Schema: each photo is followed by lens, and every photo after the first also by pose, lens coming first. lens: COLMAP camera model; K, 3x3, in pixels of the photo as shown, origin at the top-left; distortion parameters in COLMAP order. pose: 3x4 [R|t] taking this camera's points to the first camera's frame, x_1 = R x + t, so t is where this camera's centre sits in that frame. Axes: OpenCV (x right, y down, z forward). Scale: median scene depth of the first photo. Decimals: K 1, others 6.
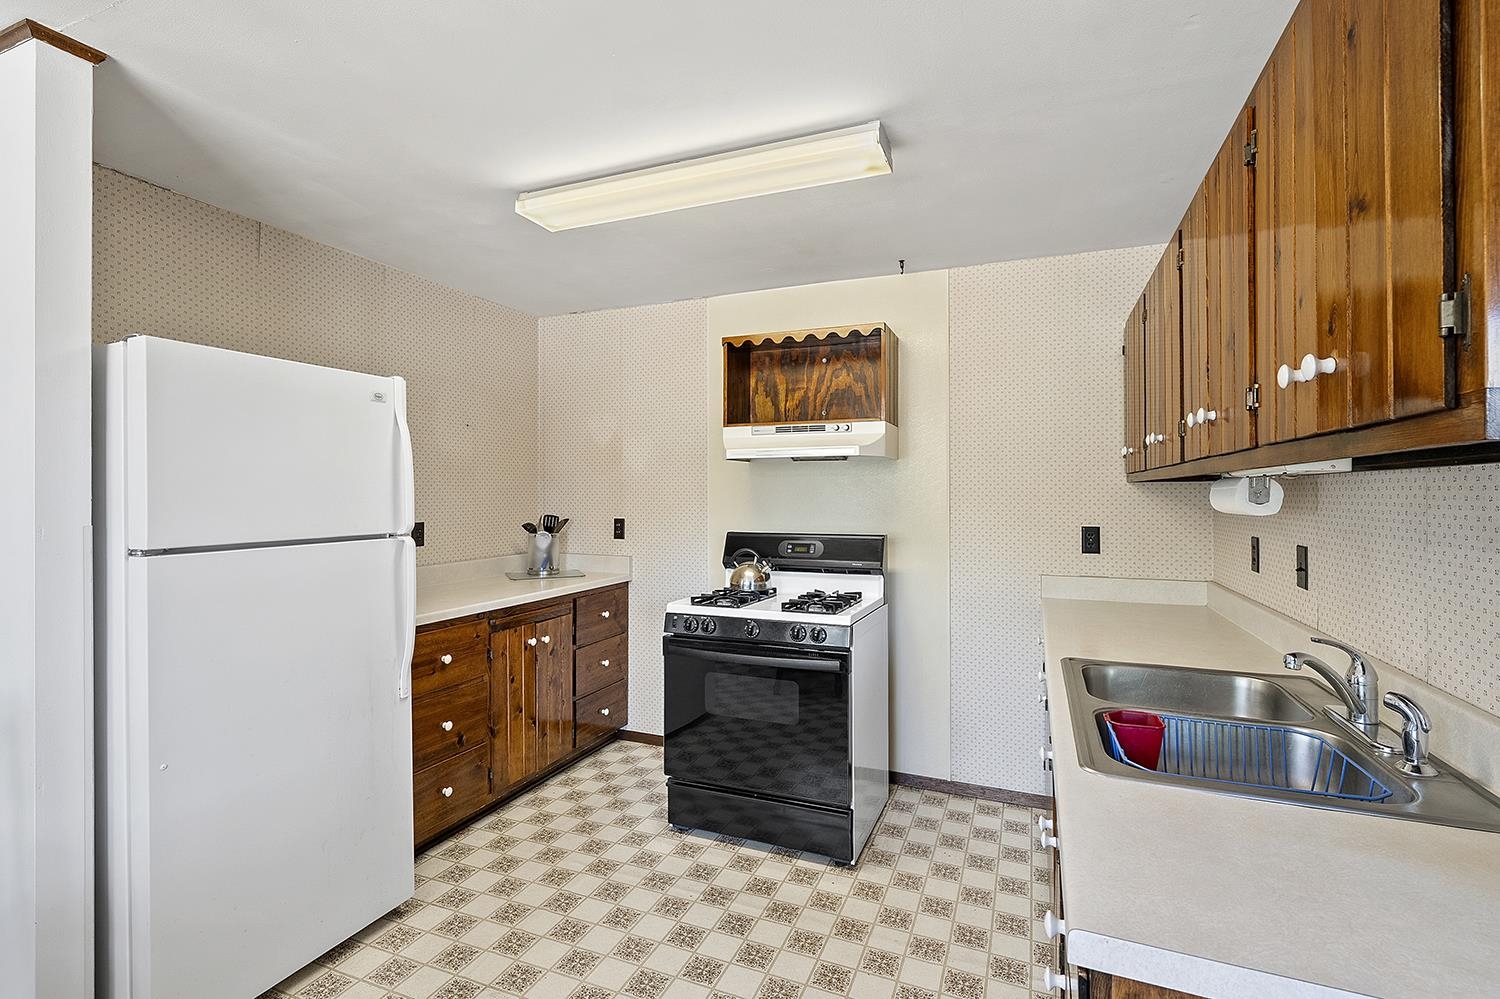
lens RADIAL K [[690.4, 0, 750.9], [0, 690.4, 492.8], [0, 0, 1]] dist [0.002673, -0.000019]
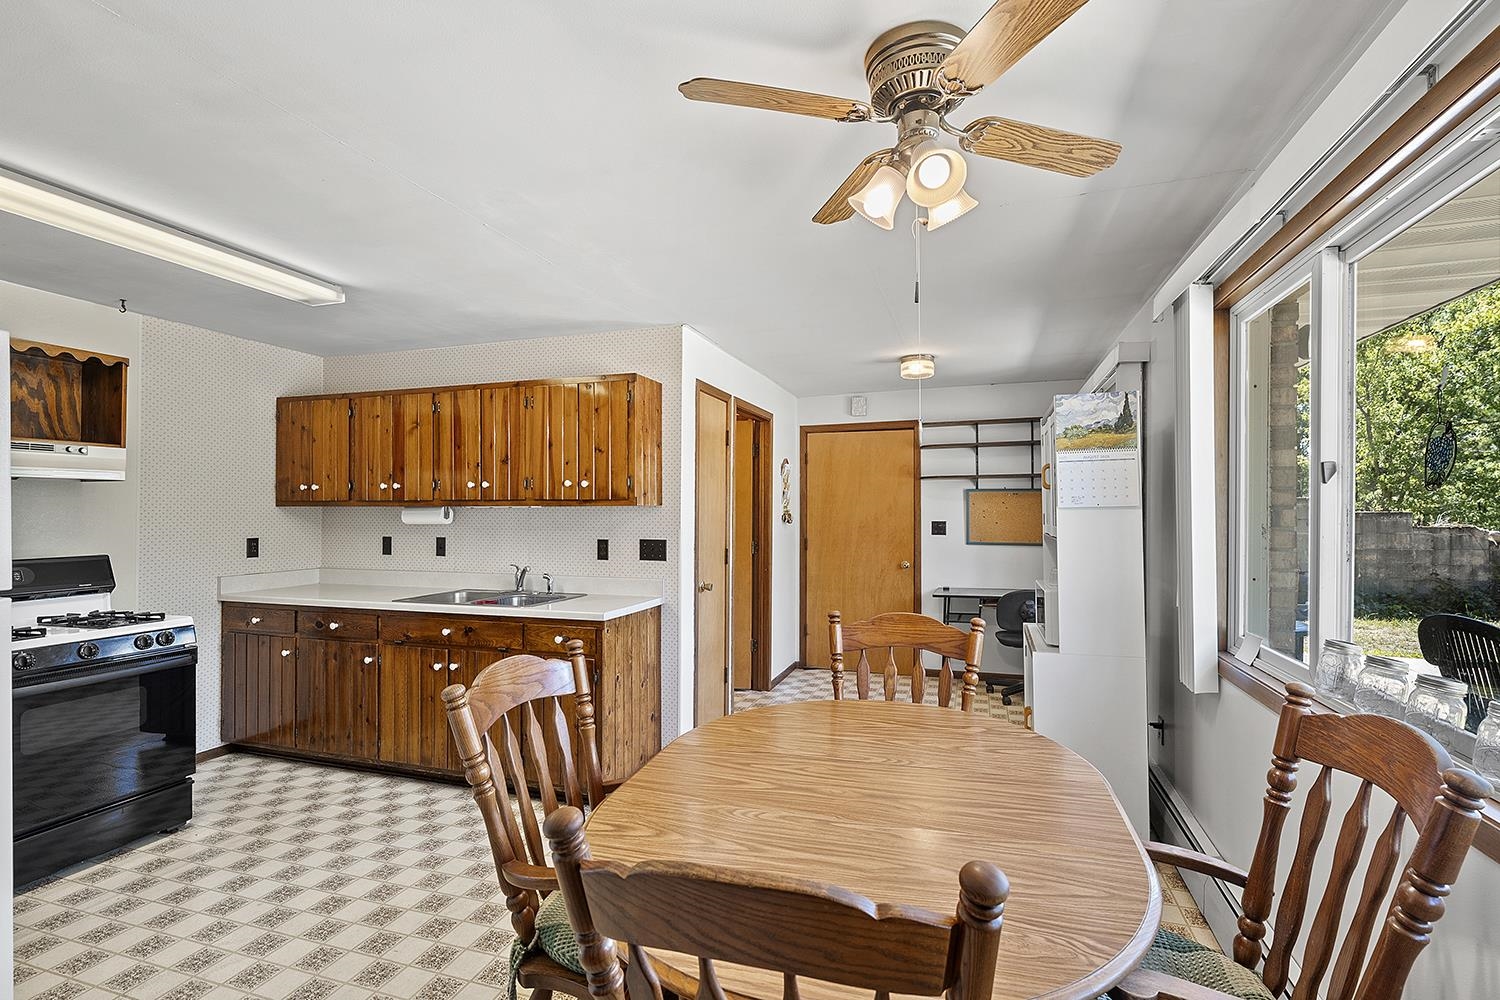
lens RADIAL K [[690.4, 0, 753.4], [0, 690.4, 504.7], [0, 0, 1]] dist [0.002673, -0.000019]
pose [[-0.074148, 0.001299, 0.997246, -1.015367], [-0.009506, 0.999953, -0.002010, -0.023227], [-0.997202, -0.009629, -0.074132, 0.096445]]
